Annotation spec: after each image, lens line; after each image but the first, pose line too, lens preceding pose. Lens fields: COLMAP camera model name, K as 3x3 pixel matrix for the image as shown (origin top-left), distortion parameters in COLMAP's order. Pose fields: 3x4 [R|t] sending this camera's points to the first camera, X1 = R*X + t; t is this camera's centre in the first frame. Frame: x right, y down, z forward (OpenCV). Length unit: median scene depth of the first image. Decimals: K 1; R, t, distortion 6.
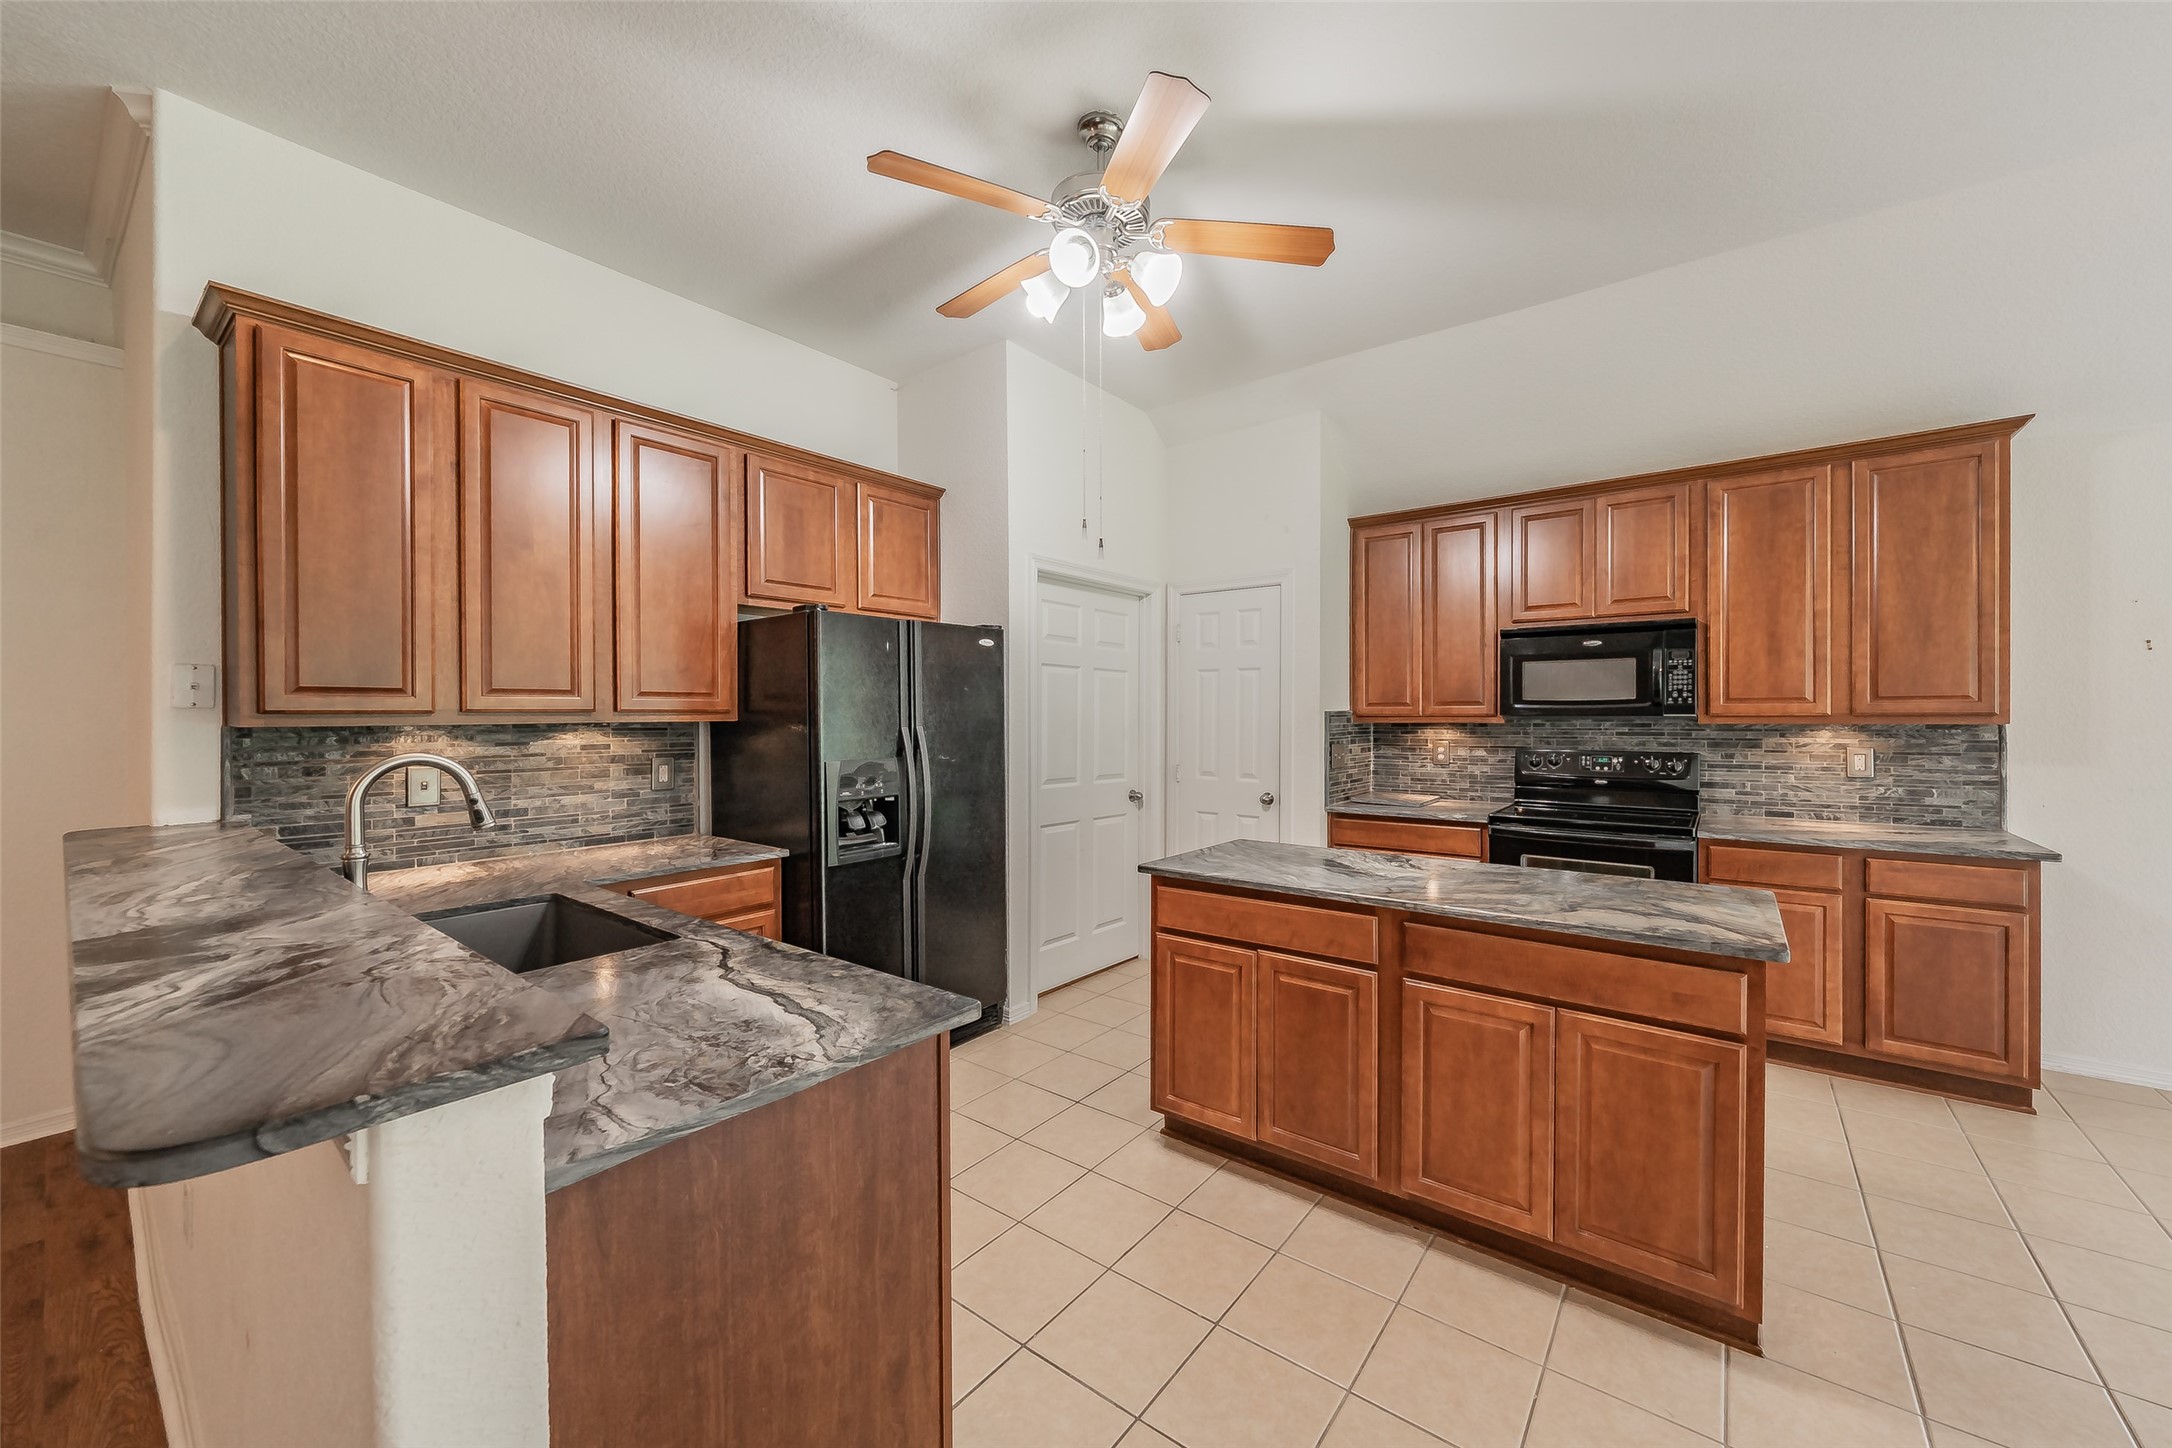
lens RADIAL K [[790.1, 0, 1099.4], [0, 790.1, 710.1], [0, 0, 1]] dist [-0.003164, 0.000457]
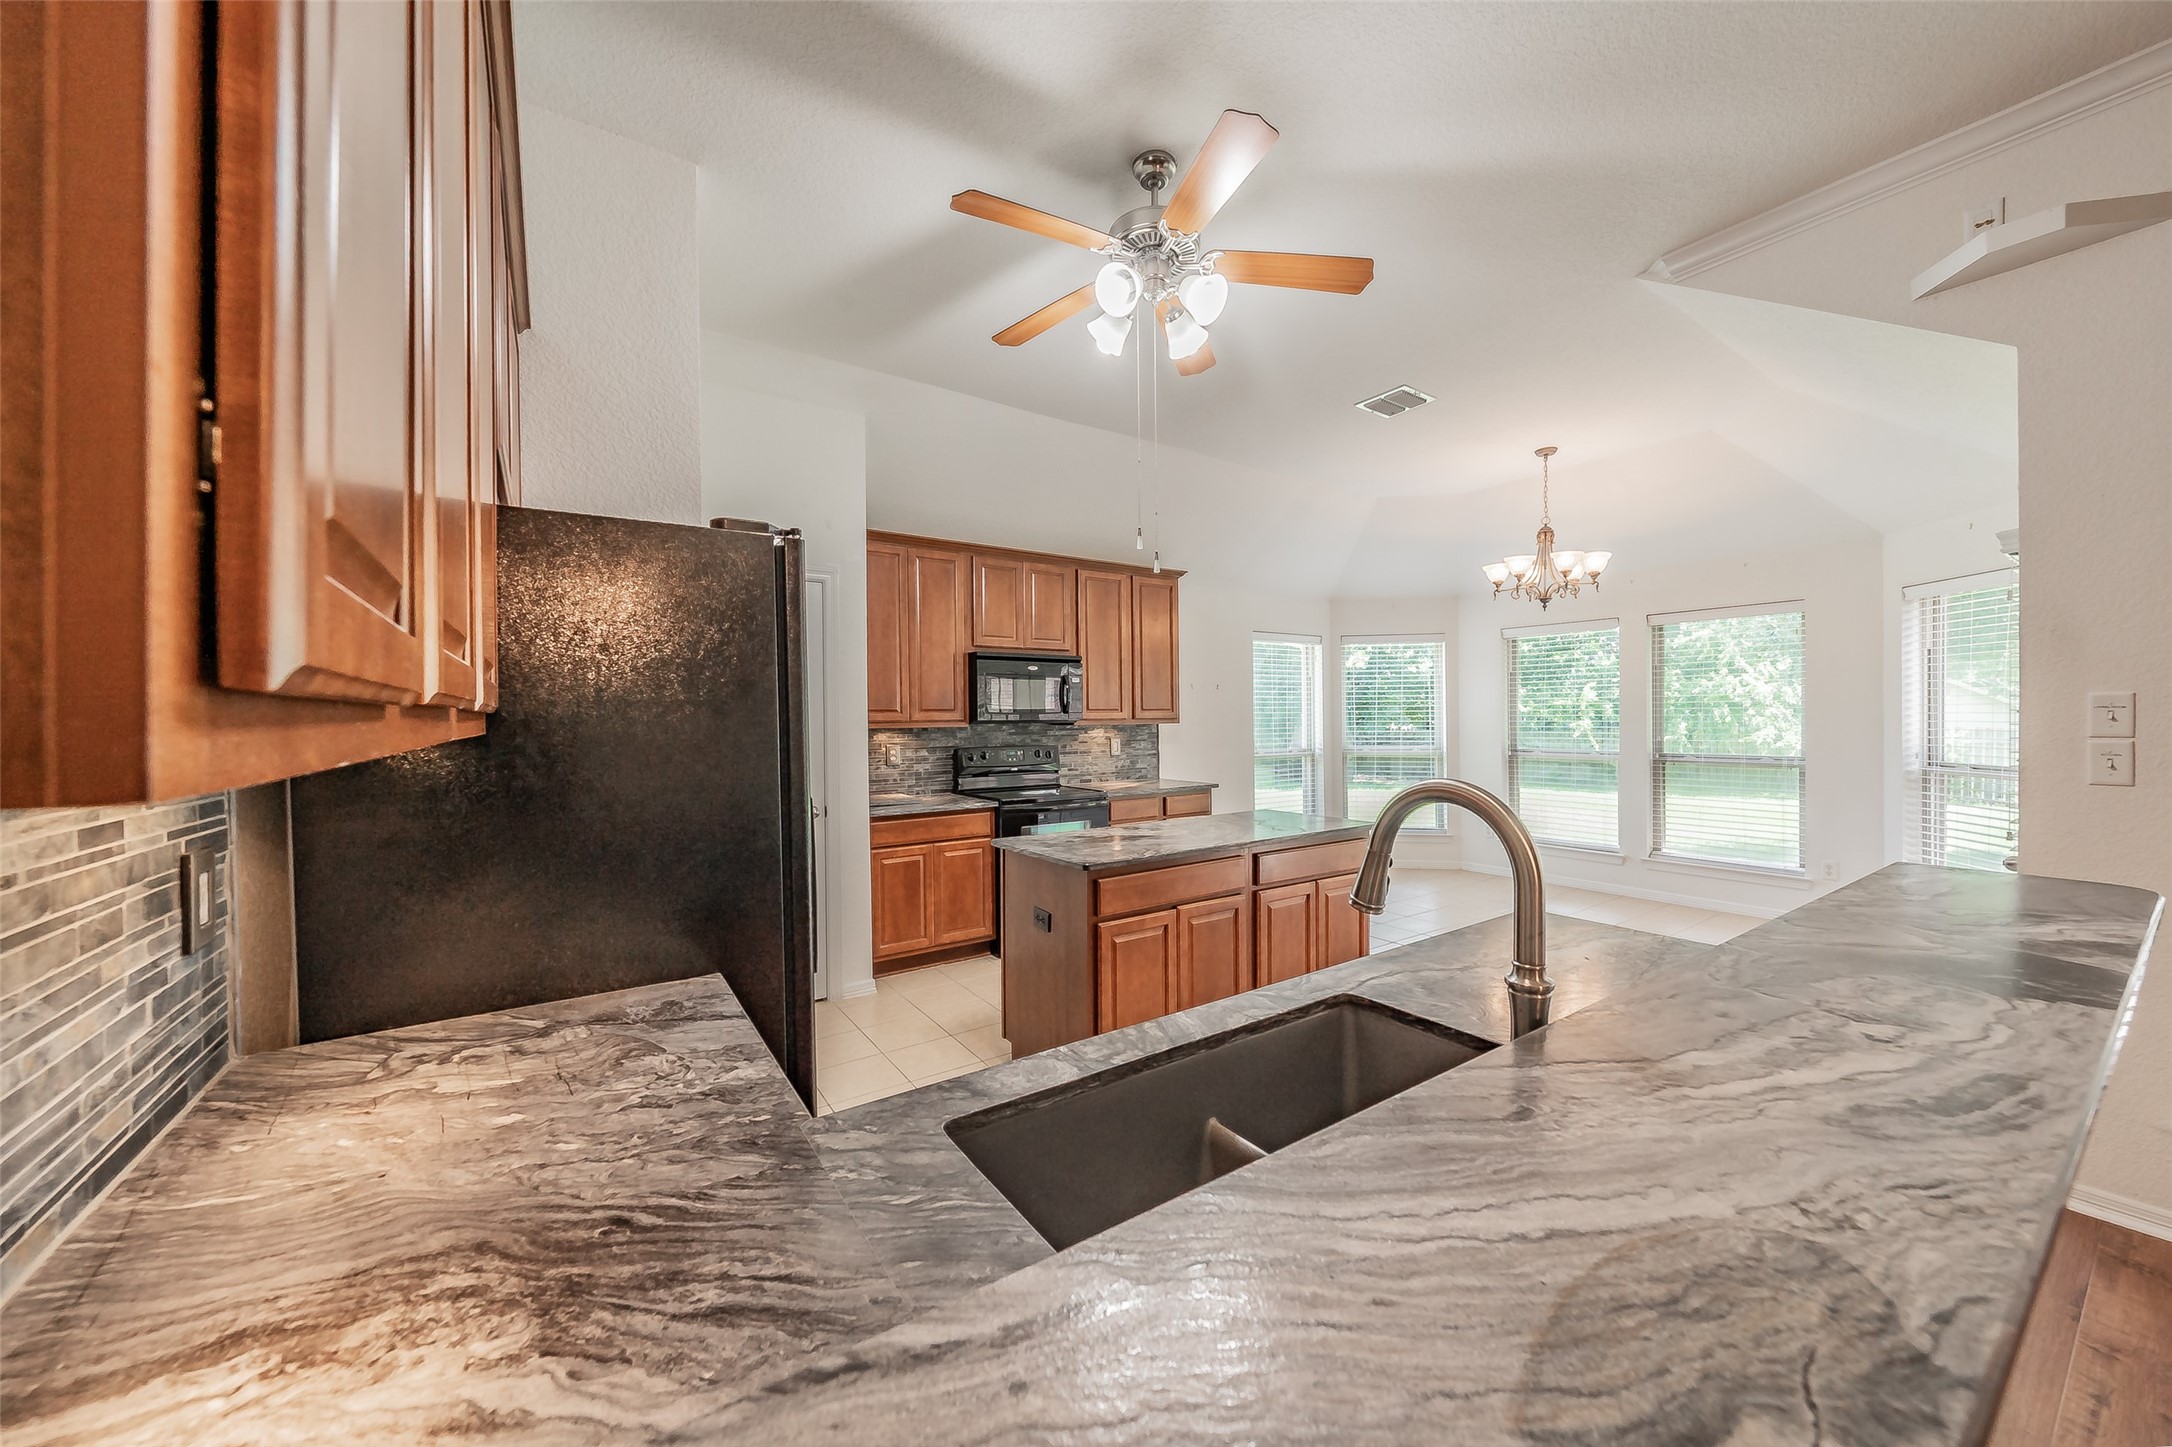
lens RADIAL K [[782.3, 0, 1091.2], [0, 782.3, 721.9], [0, 0, 1]] dist [0.001359, 0.000035]
pose [[0.314320, -0.002961, 0.949313, -0.661852], [0.003310, 0.999992, 0.002023, 0.007406], [-0.949311, 0.002506, 0.314327, 0.487439]]
